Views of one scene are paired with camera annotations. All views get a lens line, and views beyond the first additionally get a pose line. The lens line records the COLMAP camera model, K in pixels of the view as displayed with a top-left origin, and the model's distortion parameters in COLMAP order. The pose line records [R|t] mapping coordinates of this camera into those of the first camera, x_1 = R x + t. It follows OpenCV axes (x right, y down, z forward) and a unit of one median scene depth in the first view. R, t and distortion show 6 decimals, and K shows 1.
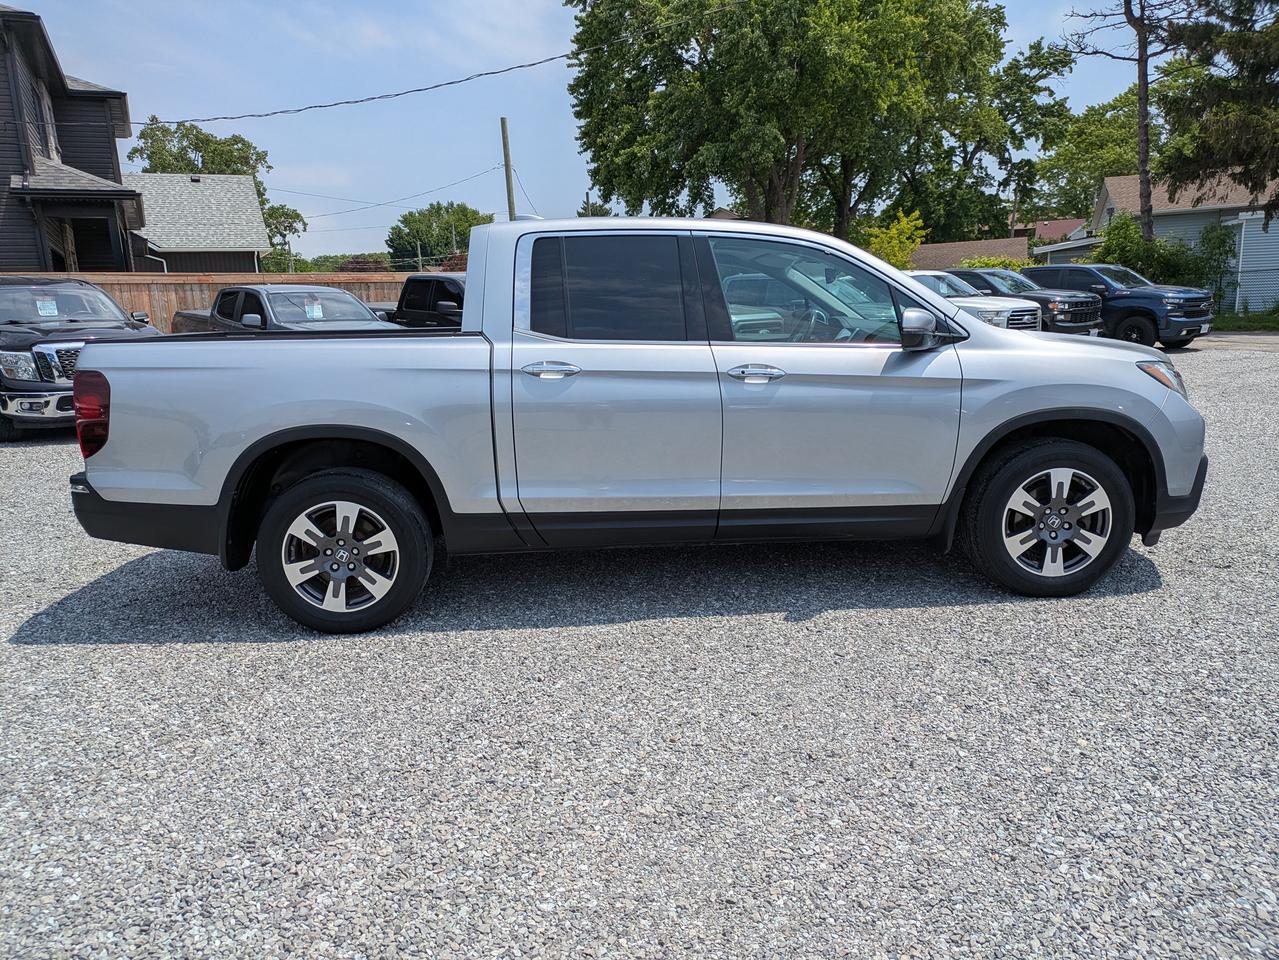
lens RADIAL K [[947.9, 0, 639.7], [0, 947.9, 494.4], [0, 0, 1]] dist [0.028177, -0.012242]
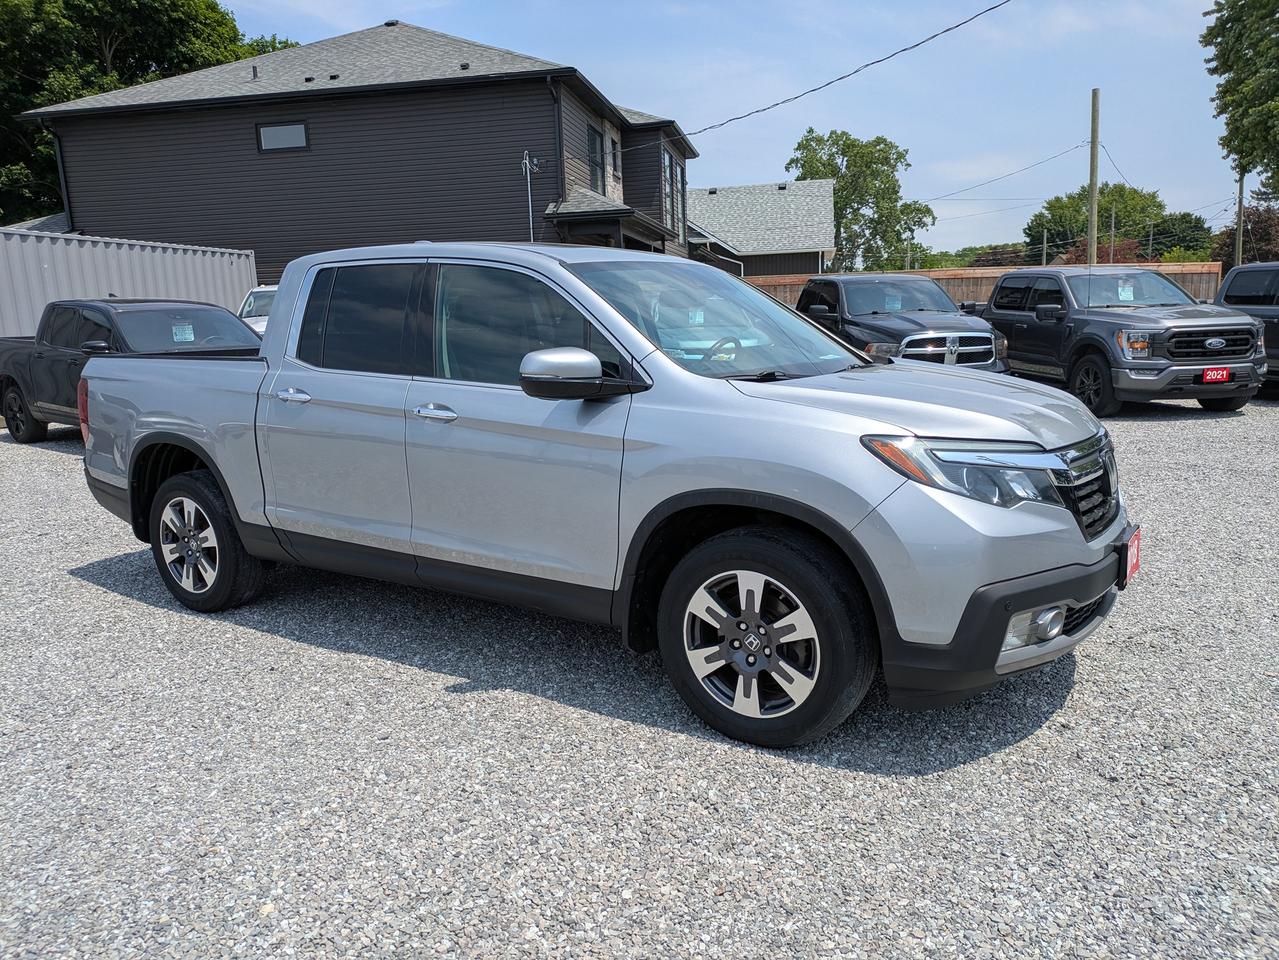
lens RADIAL K [[947.9, 0, 630.7], [0, 947.9, 489.9], [0, 0, 1]] dist [0.028177, -0.012242]
pose [[0.797683, 0.113934, -0.592217, 0.050015], [-0.112017, 0.992895, 0.040138, -0.006813], [0.592582, 0.034321, 0.804778, 0.022825]]
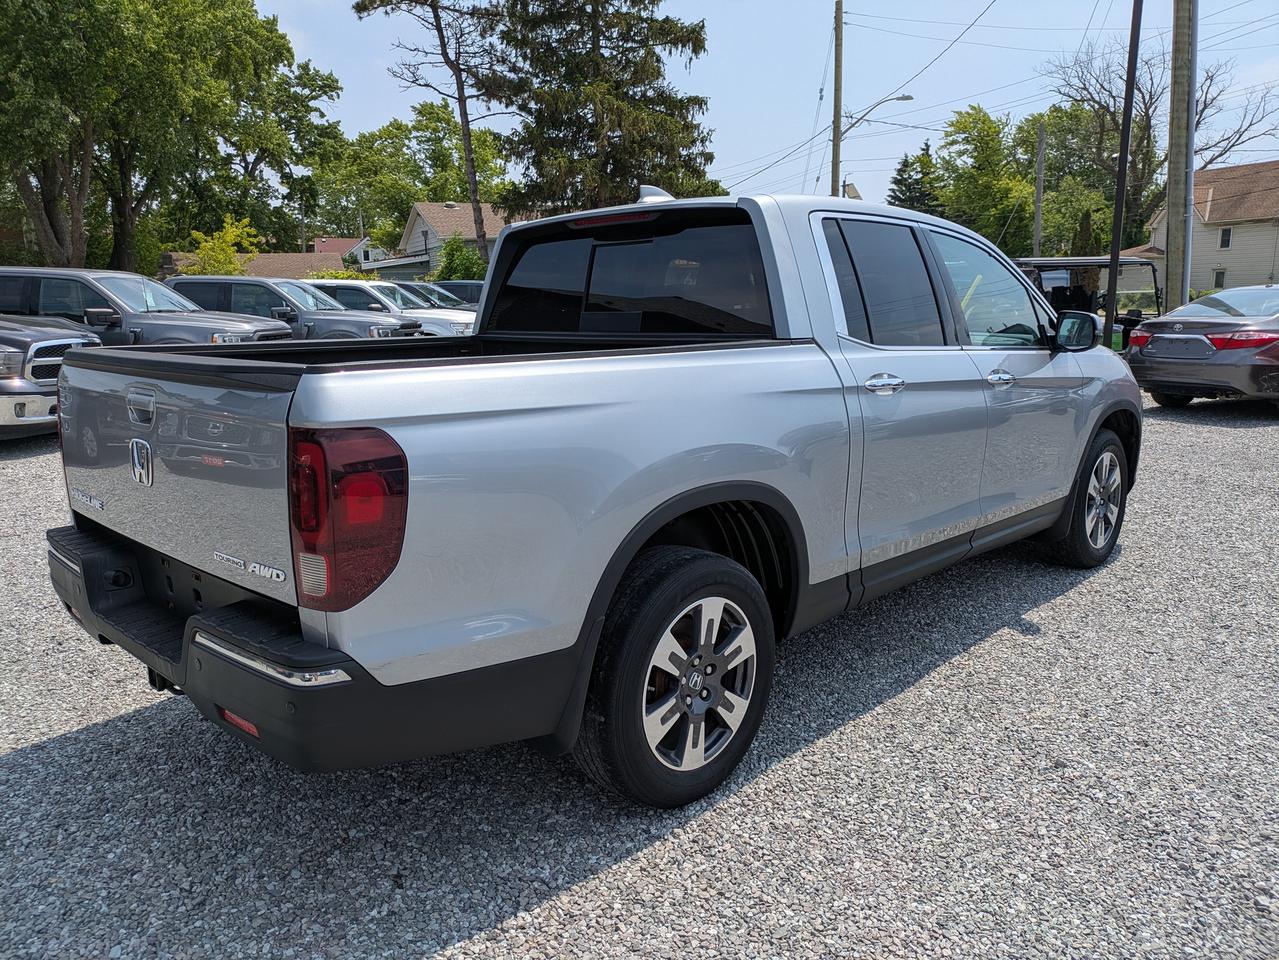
lens RADIAL K [[947.9, 0, 627.7], [0, 947.9, 477.0], [0, 0, 1]] dist [0.028177, -0.012242]
pose [[0.743496, -0.103816, 0.660633, -0.049968], [0.124172, 0.992129, 0.016162, -0.005956], [-0.657111, 0.070016, 0.750535, 0.034662]]
